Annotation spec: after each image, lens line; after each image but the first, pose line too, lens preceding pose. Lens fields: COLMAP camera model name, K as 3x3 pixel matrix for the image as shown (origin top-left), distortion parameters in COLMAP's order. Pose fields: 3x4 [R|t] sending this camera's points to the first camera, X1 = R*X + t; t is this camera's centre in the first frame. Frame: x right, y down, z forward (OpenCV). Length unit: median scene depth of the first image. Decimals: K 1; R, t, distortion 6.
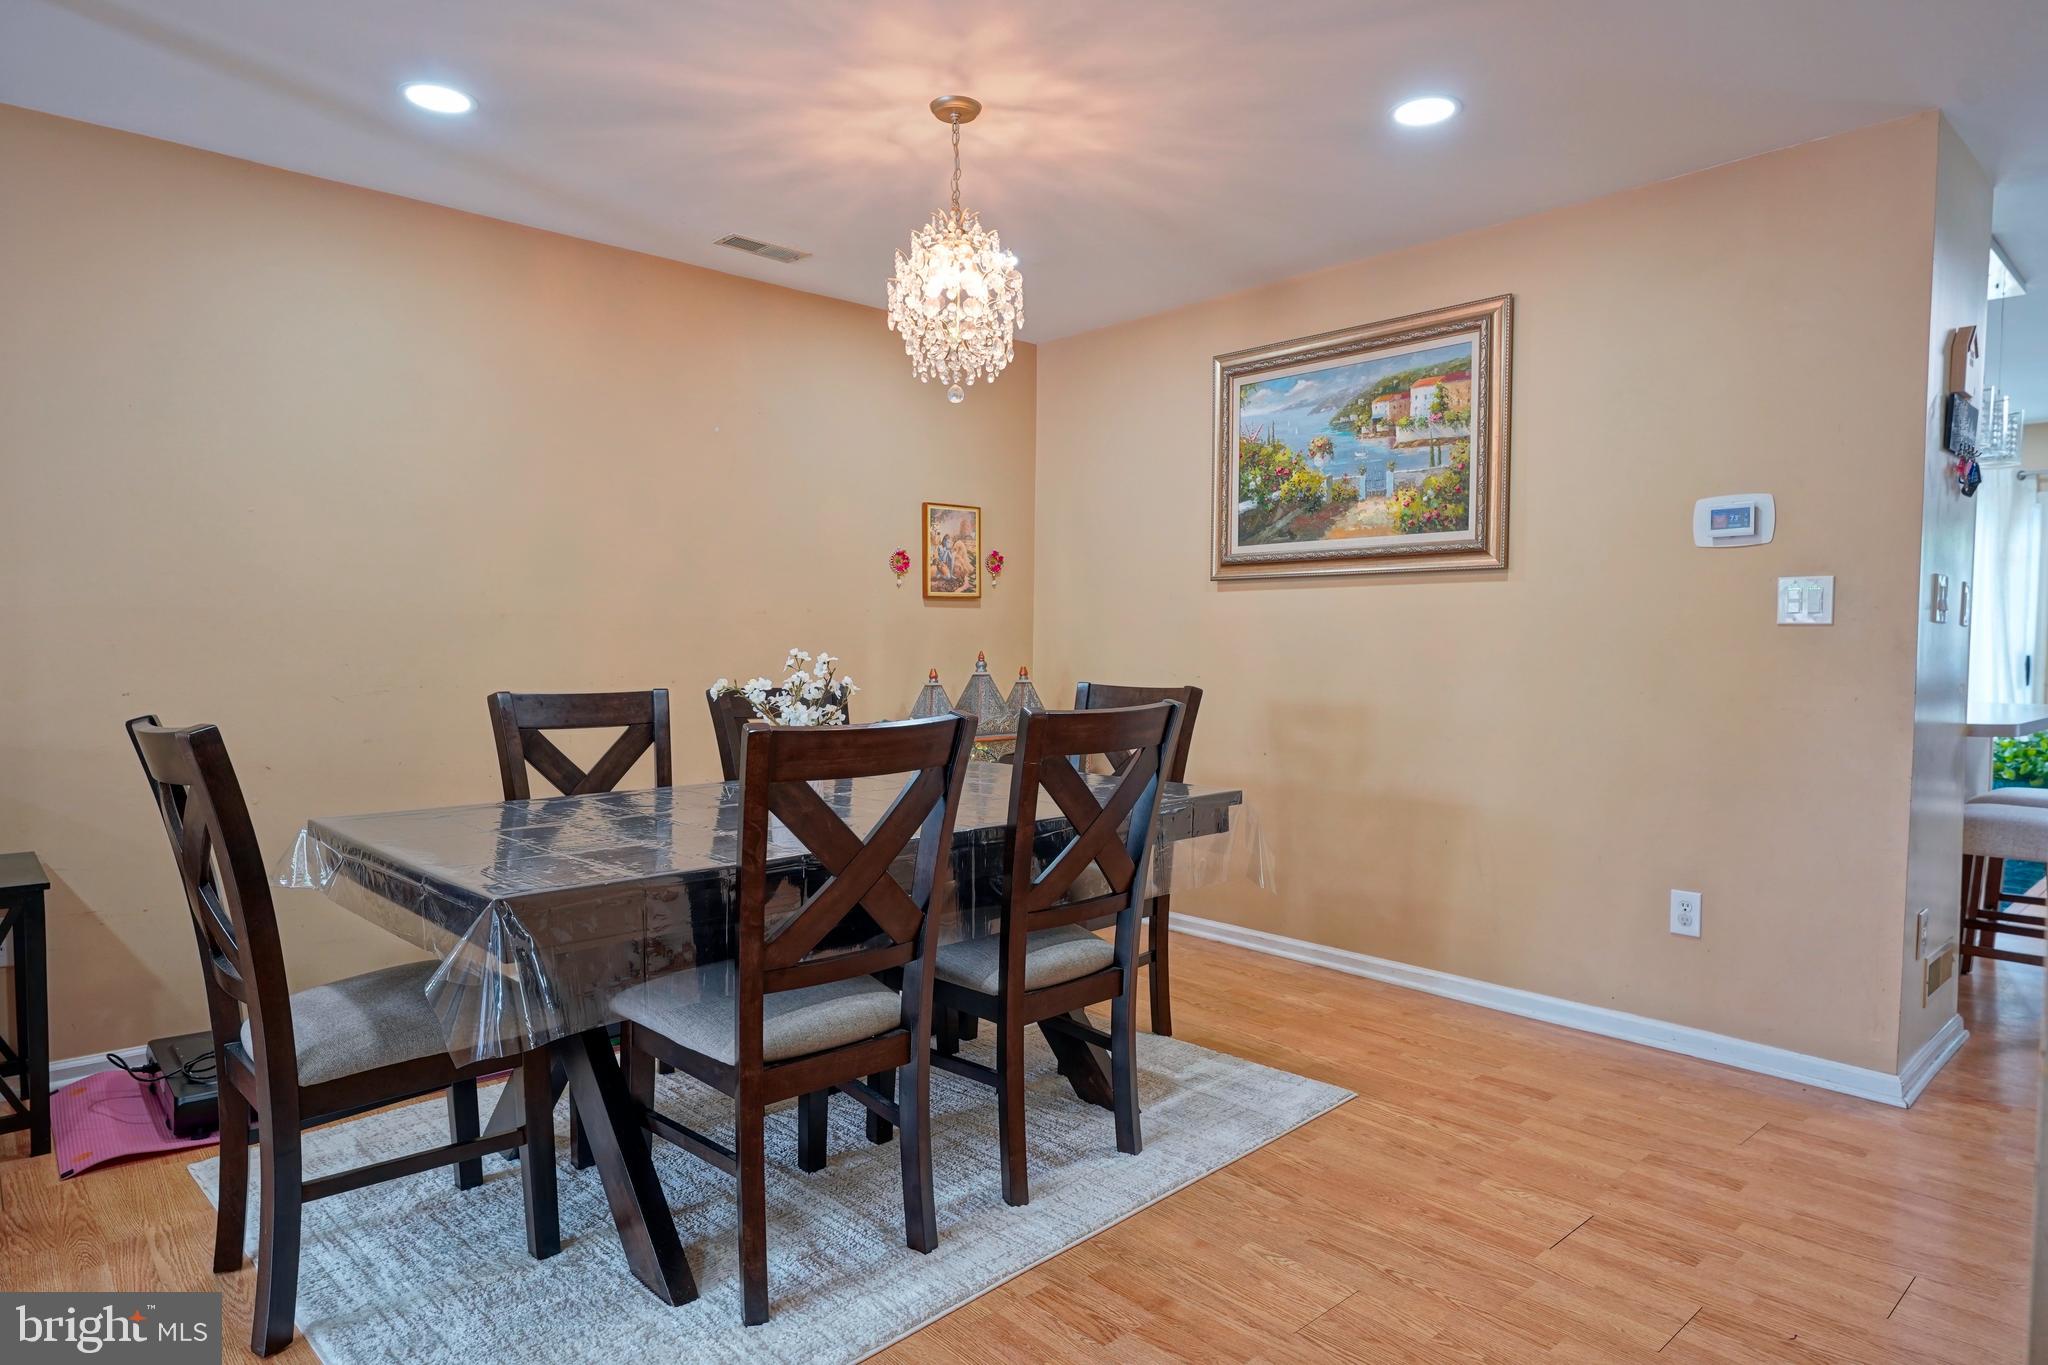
lens RADIAL K [[1194.2, 0, 1021.1], [0, 1194.2, 689.8], [0, 0, 1]] dist [0.002023, -0.000387]
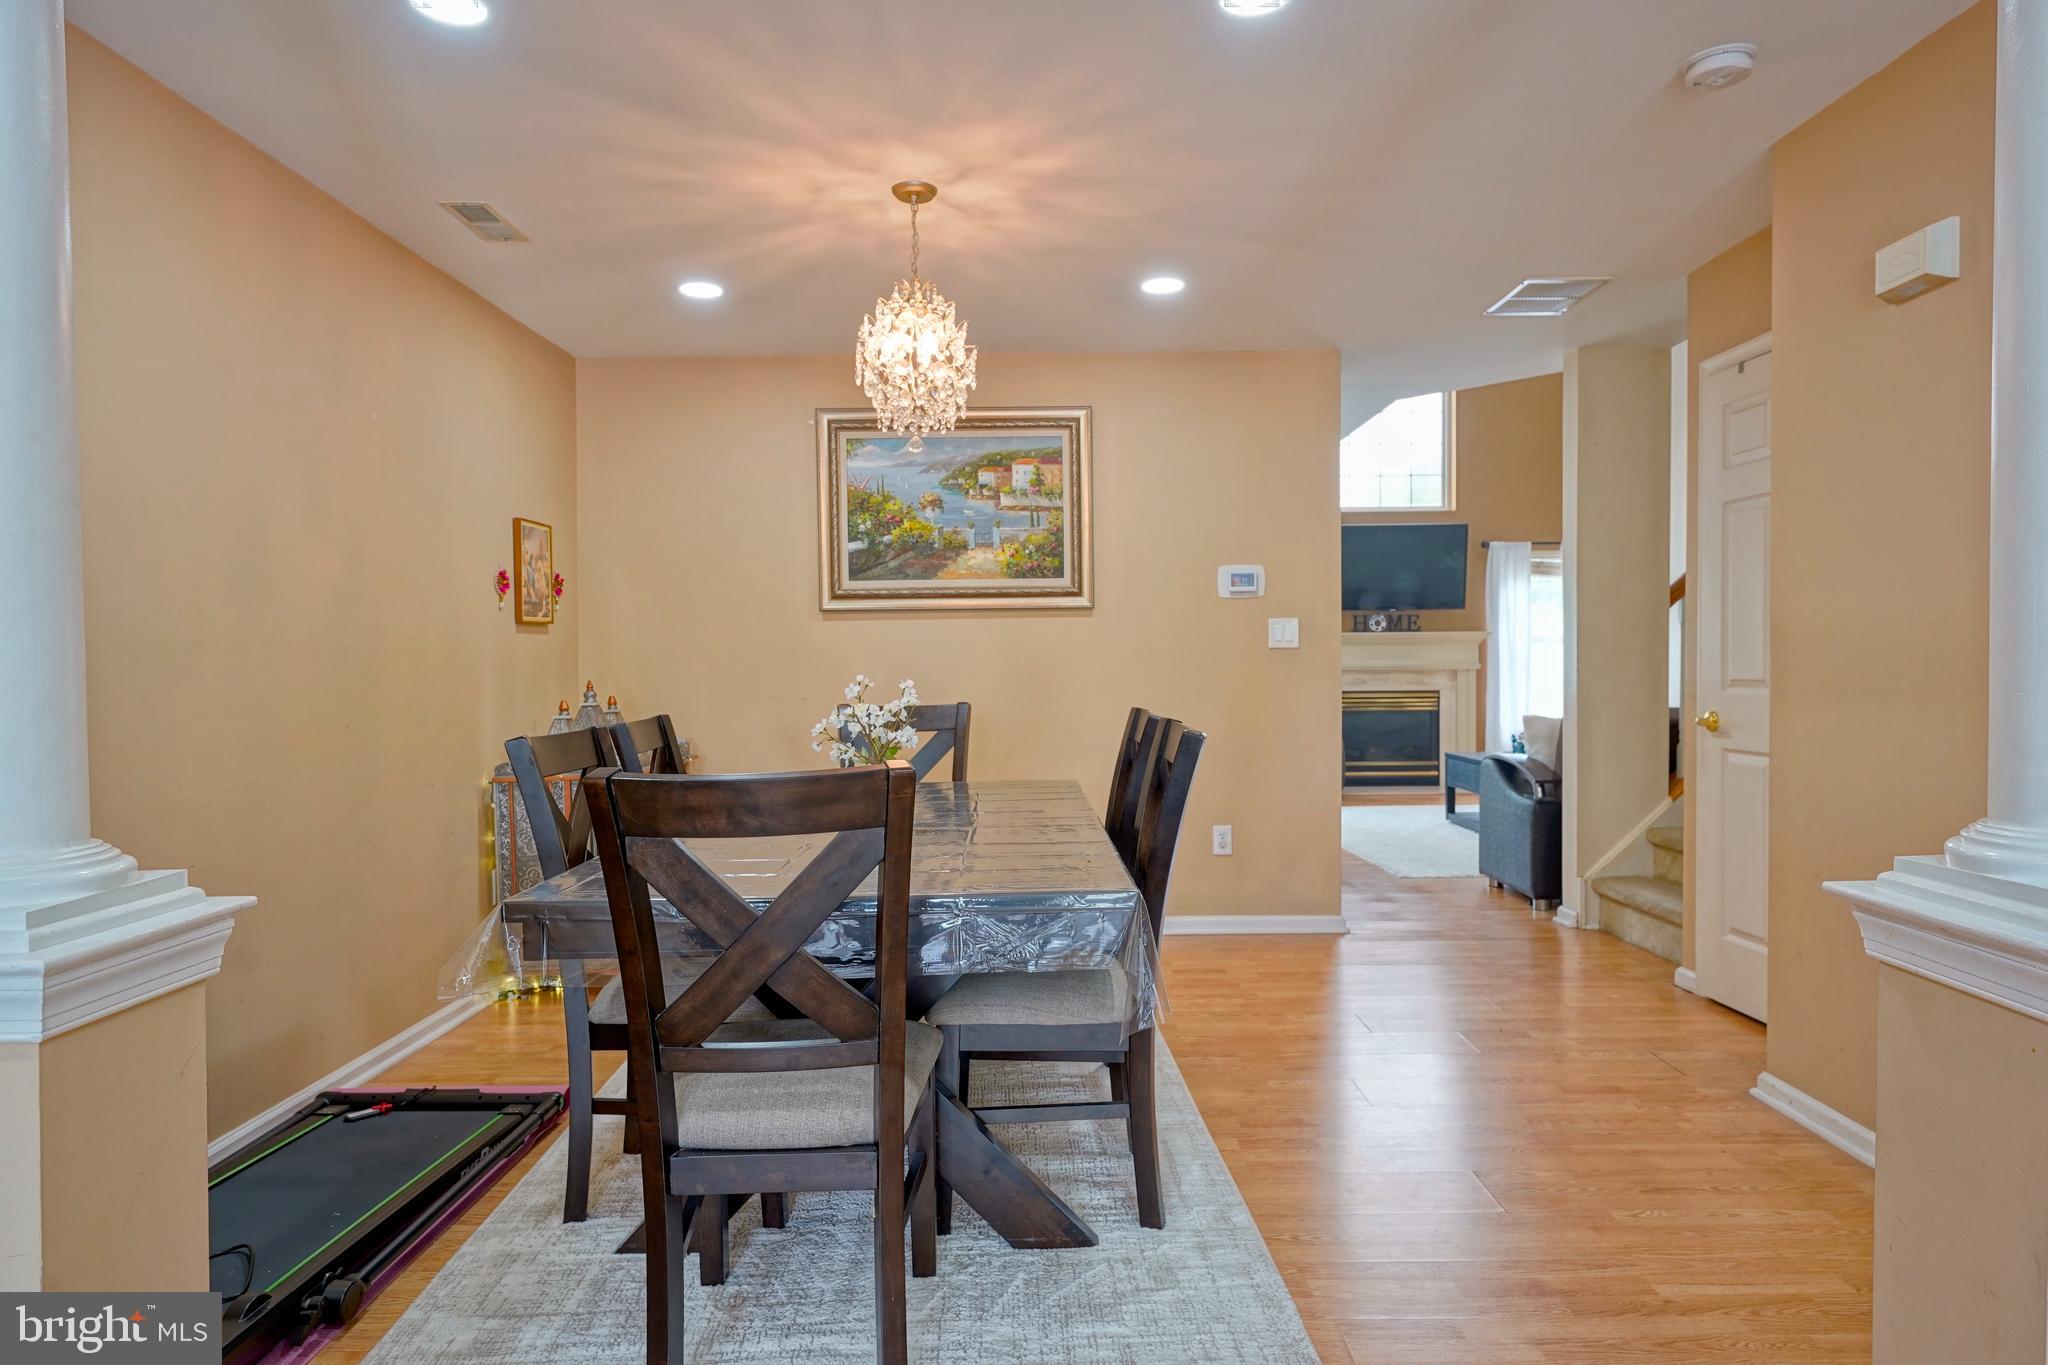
lens RADIAL K [[1194.2, 0, 1032.0], [0, 1194.2, 691.8], [0, 0, 1]] dist [0.002023, -0.000387]
pose [[0.677796, -0.030636, 0.734612, -0.587812], [0.045380, 0.998970, -0.000209, -0.008681], [-0.733849, 0.033478, 0.678488, 0.125430]]
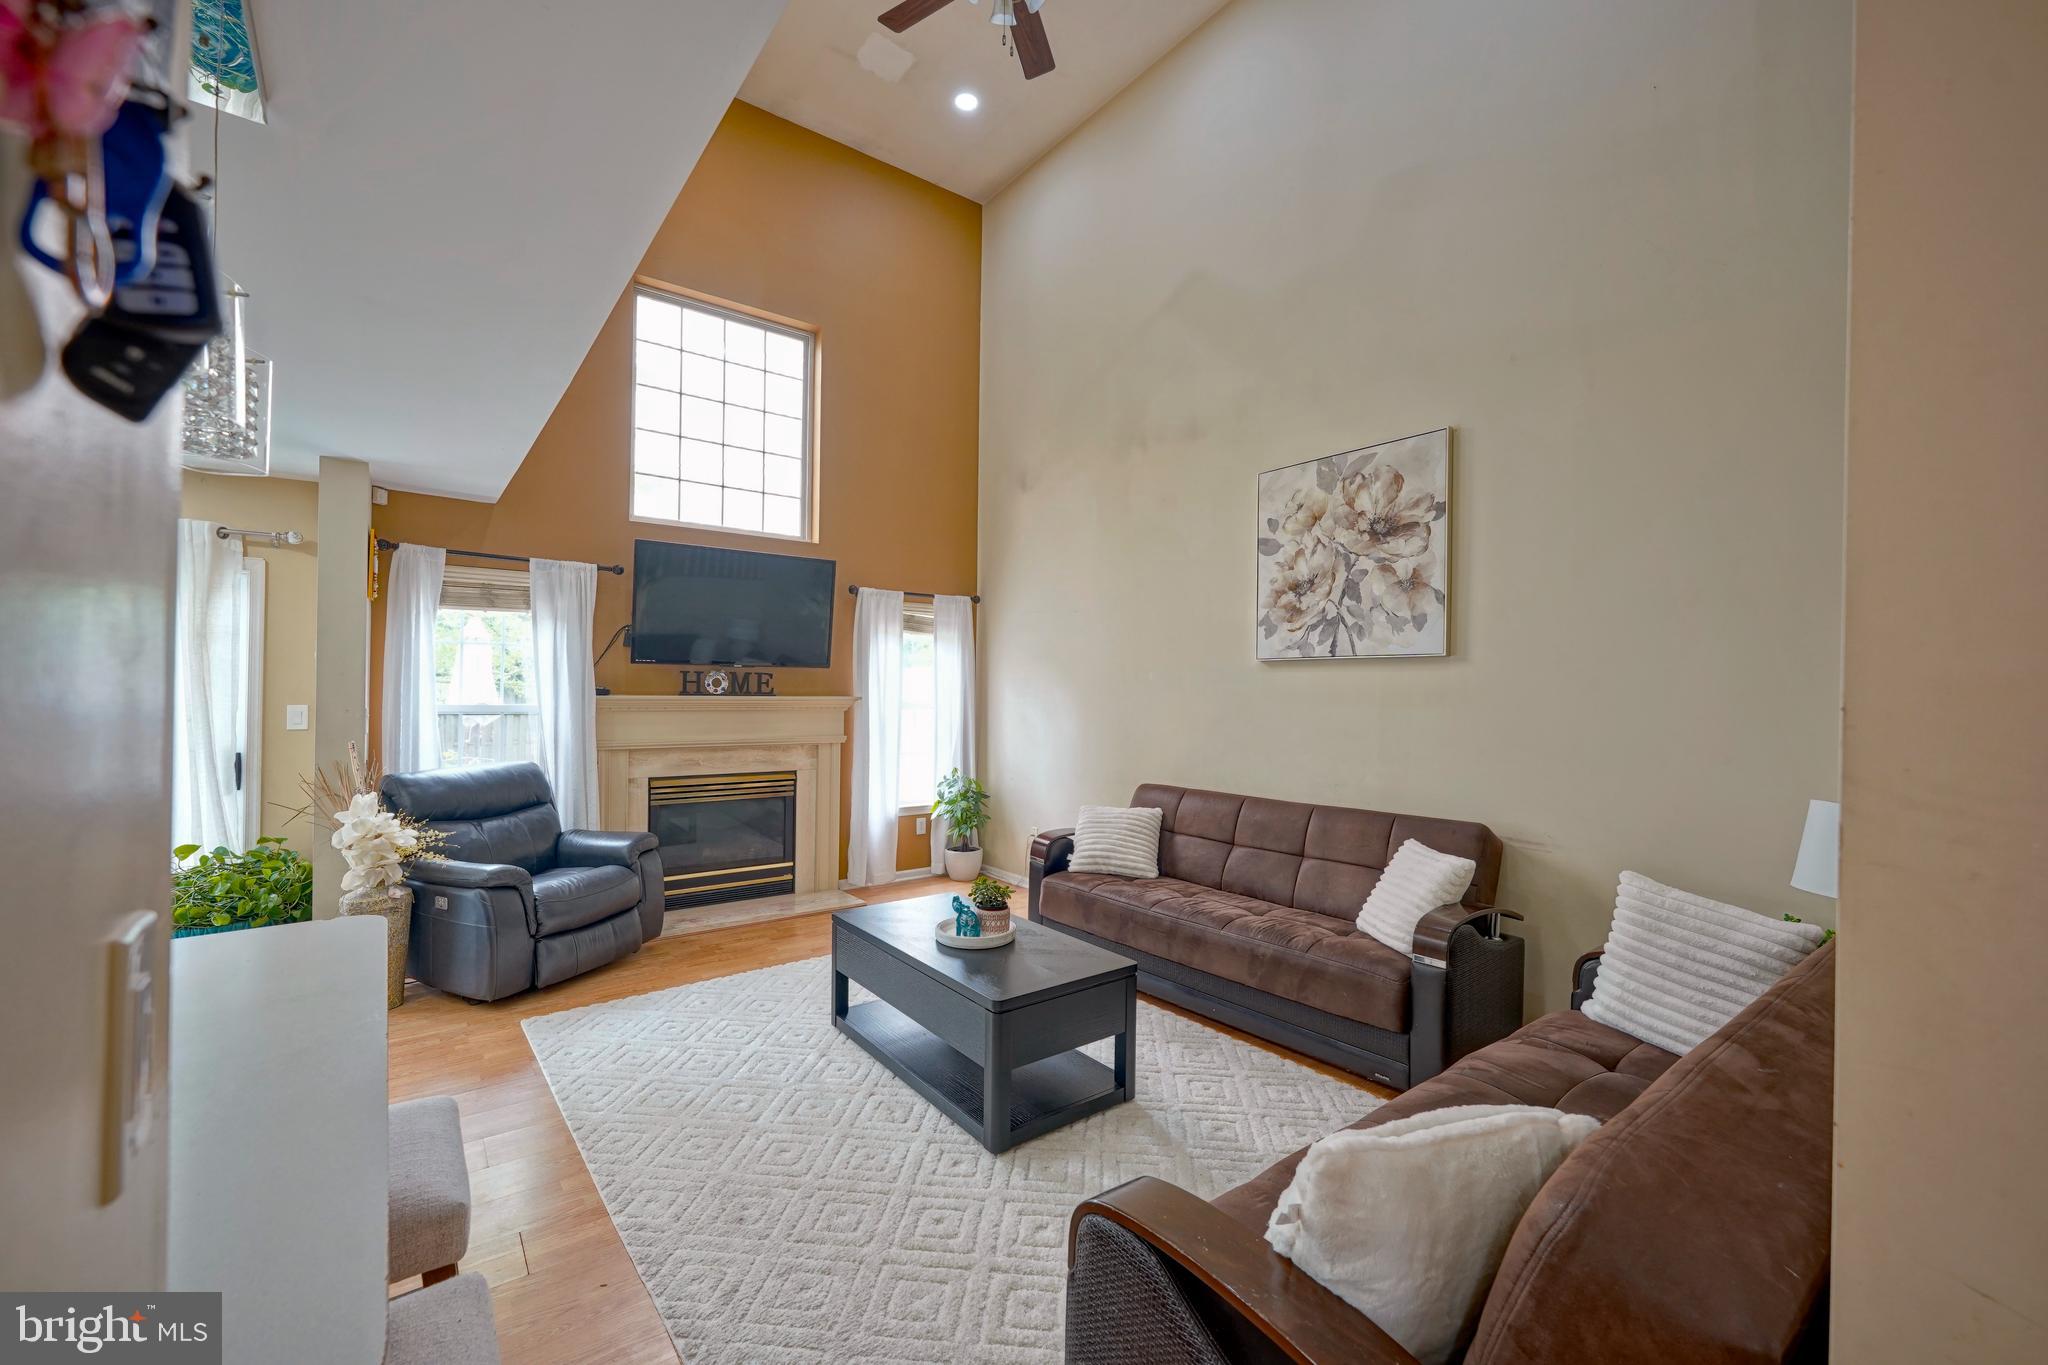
lens RADIAL K [[821.2, 0, 1030.8], [0, 821.2, 691.9], [0, 0, 1]] dist [0.002039, -0.000345]
pose [[0.082951, -0.003740, 0.996547, 0.575336], [0.033711, 0.999431, 0.000944, -0.094582], [-0.995983, 0.033517, 0.083030, 0.726122]]
